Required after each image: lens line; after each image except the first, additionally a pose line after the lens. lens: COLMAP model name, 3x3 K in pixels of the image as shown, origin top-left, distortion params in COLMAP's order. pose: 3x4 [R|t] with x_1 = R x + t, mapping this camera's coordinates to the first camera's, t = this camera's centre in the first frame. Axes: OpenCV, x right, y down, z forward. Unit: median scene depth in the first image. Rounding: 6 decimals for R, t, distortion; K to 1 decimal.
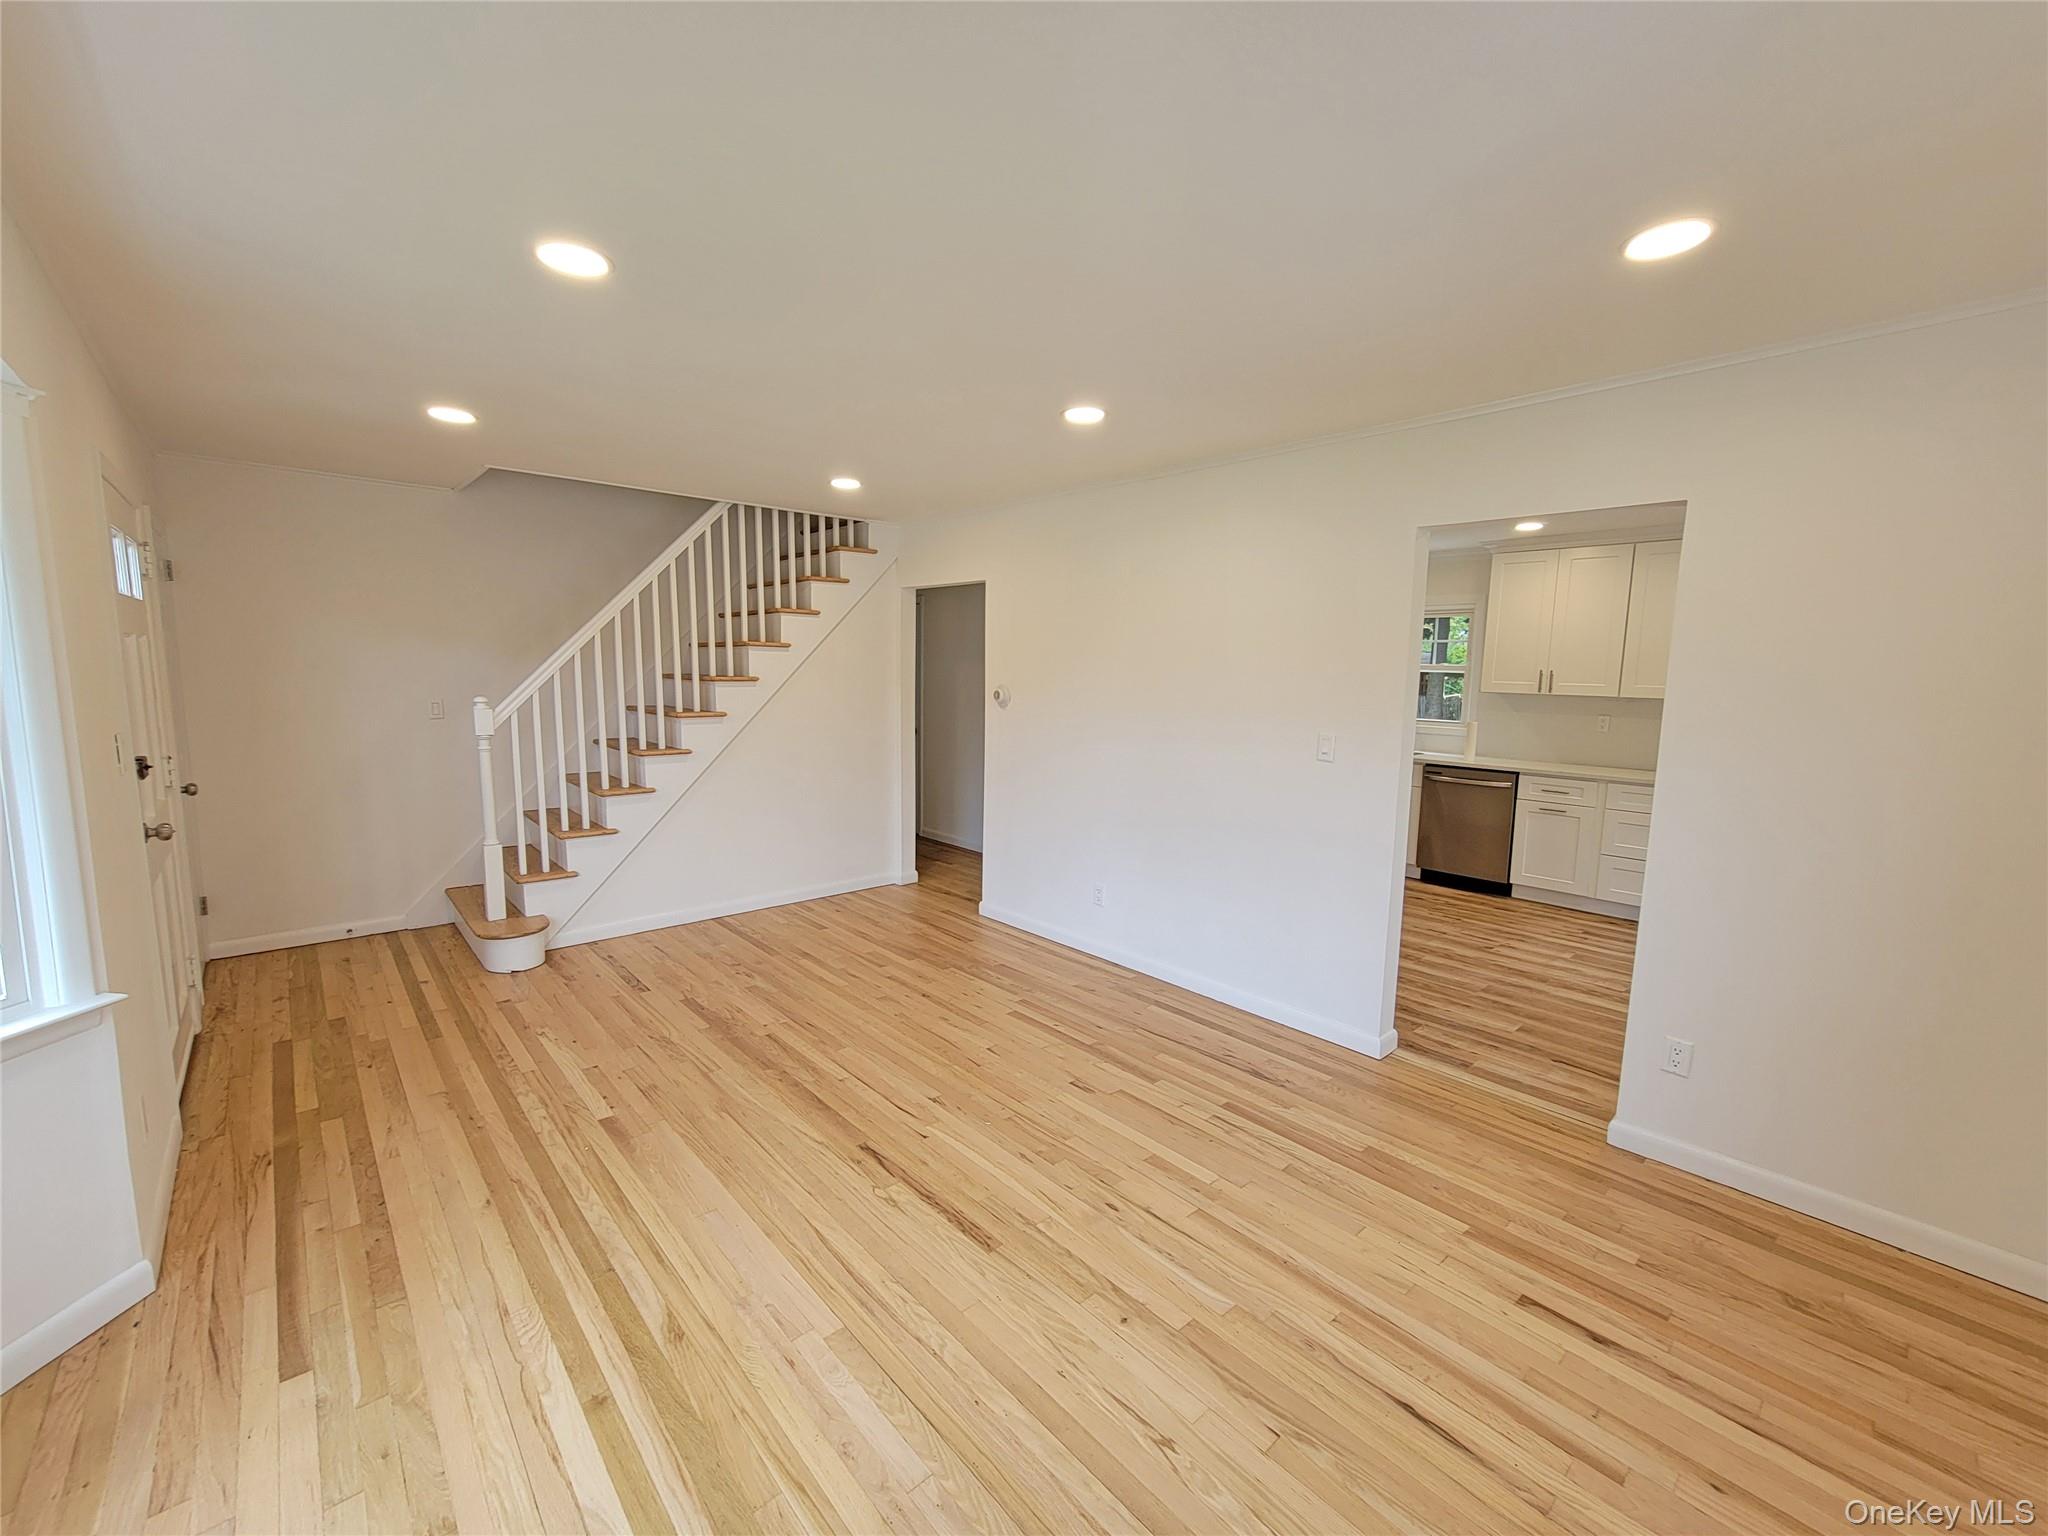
lens RADIAL K [[837.2, 0, 1023.2], [0, 837.2, 768.8], [0, 0, 1]] dist [-0.001911, 0.001214]
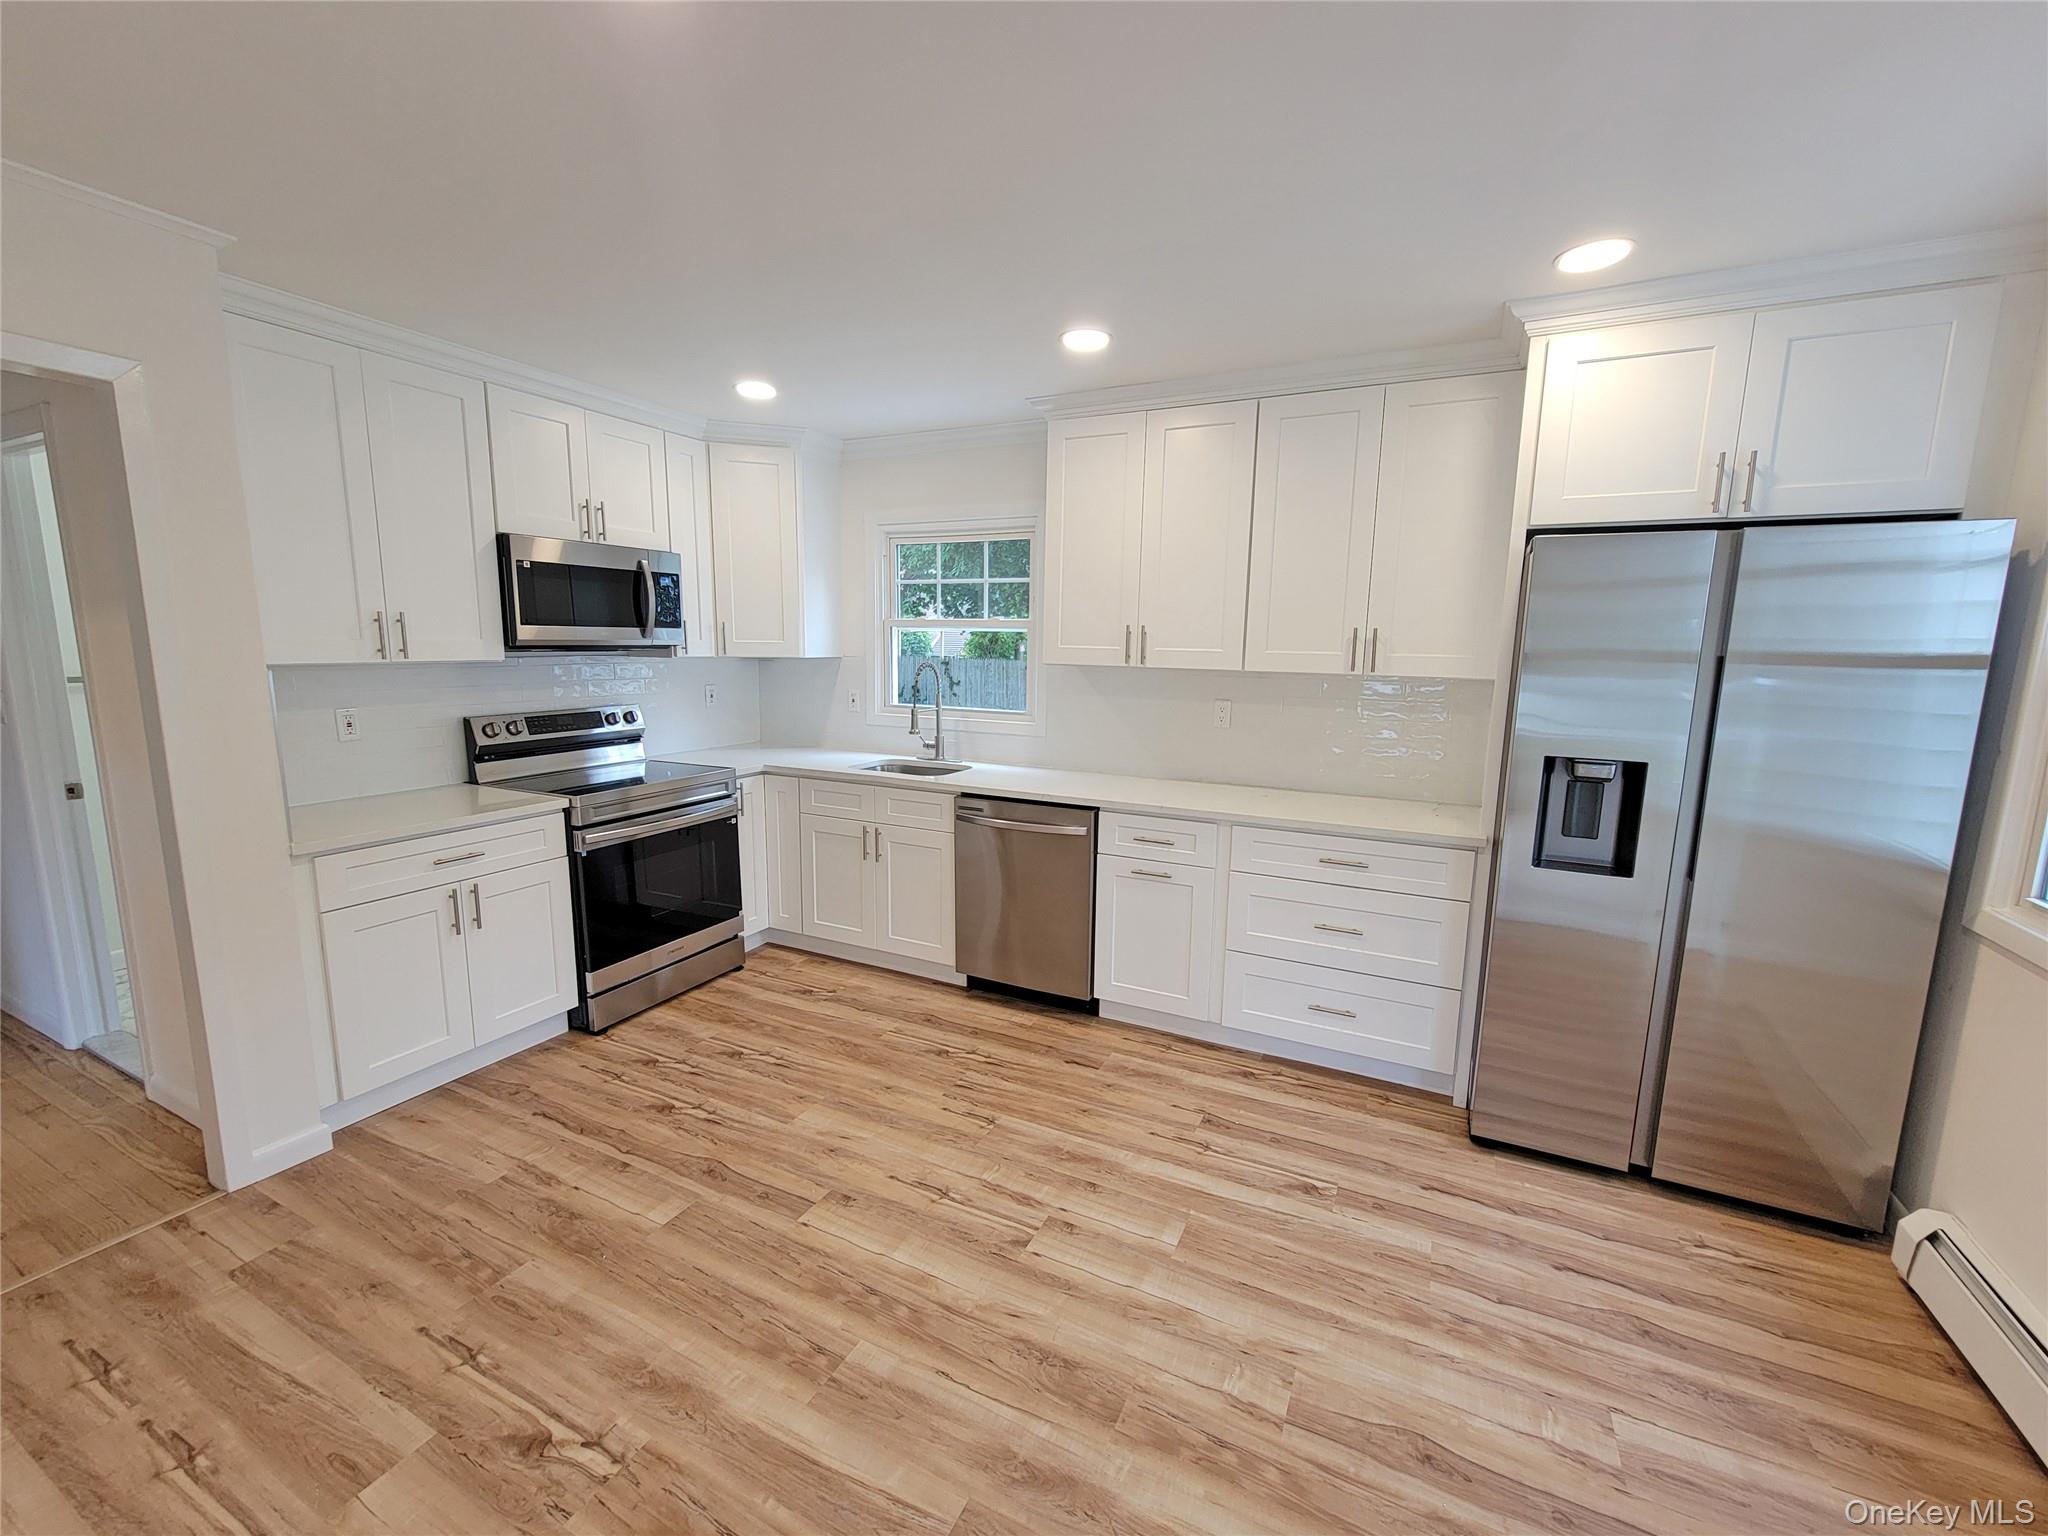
lens RADIAL K [[837.2, 0, 1023.8], [0, 837.2, 767.0], [0, 0, 1]] dist [-0.001911, 0.001214]
pose [[0.933228, -0.056468, 0.354820, 0.338028], [0.046204, 0.998234, 0.037340, -0.044577], [-0.356301, -0.018453, 0.934189, 0.479336]]
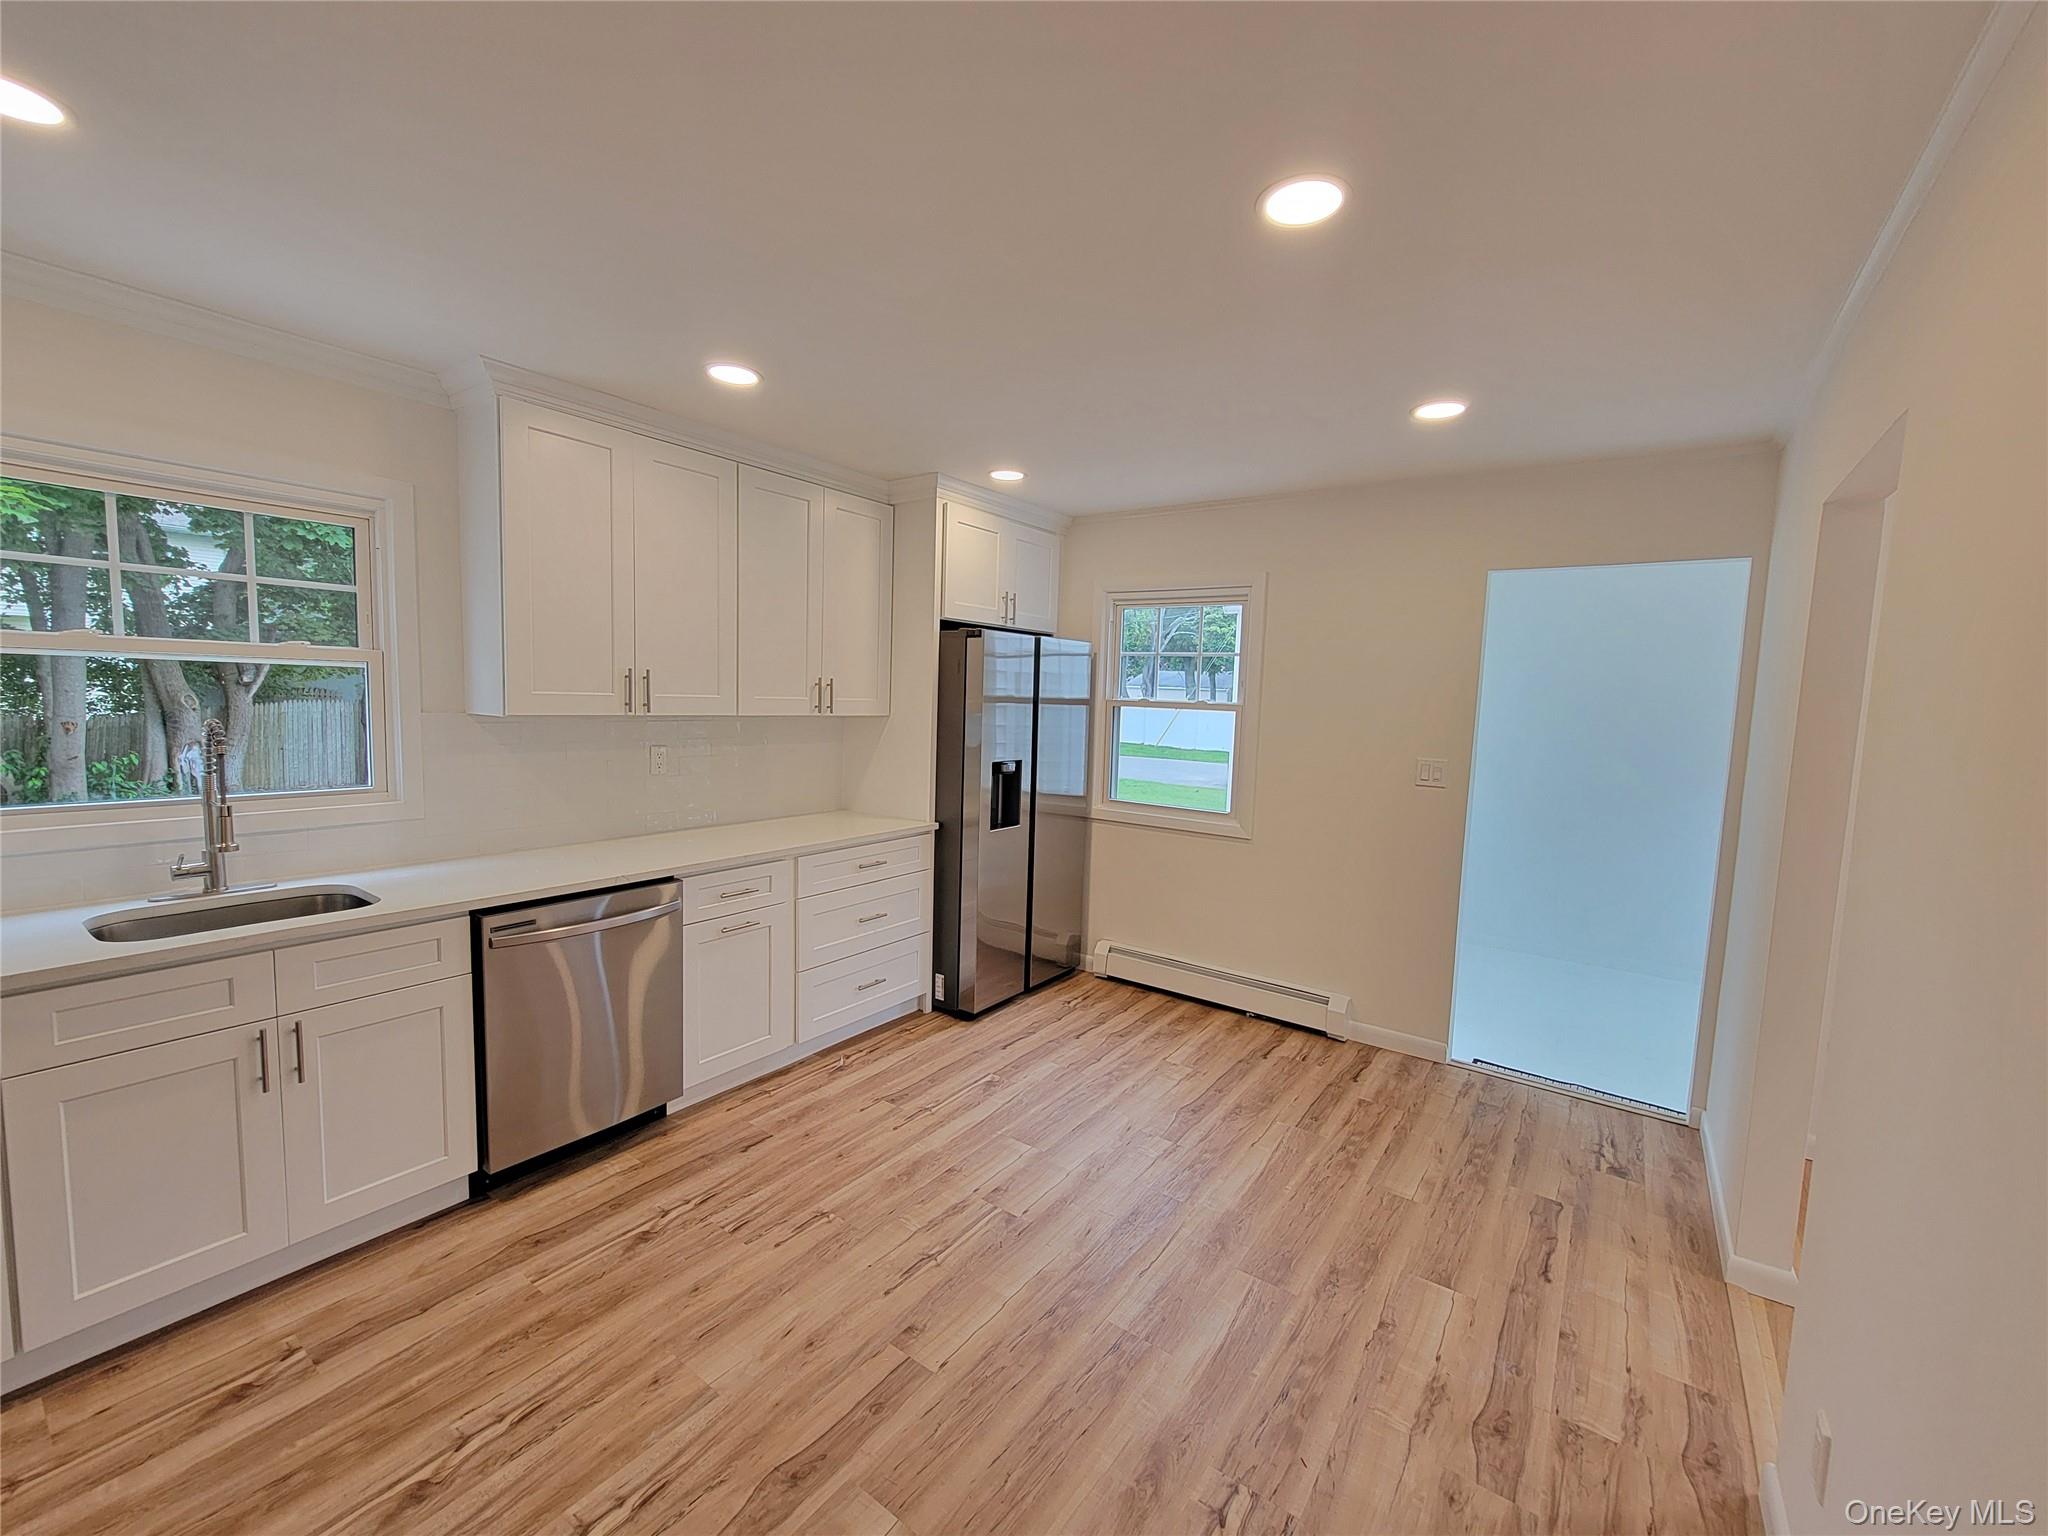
lens RADIAL K [[837.2, 0, 1025.5], [0, 837.2, 766.5], [0, 0, 1]] dist [-0.001911, 0.001214]
pose [[-0.205782, -0.109518, 0.972450, 0.069707], [0.090429, 0.987338, 0.130330, -0.102523], [-0.974411, 0.114757, -0.193273, 0.861749]]
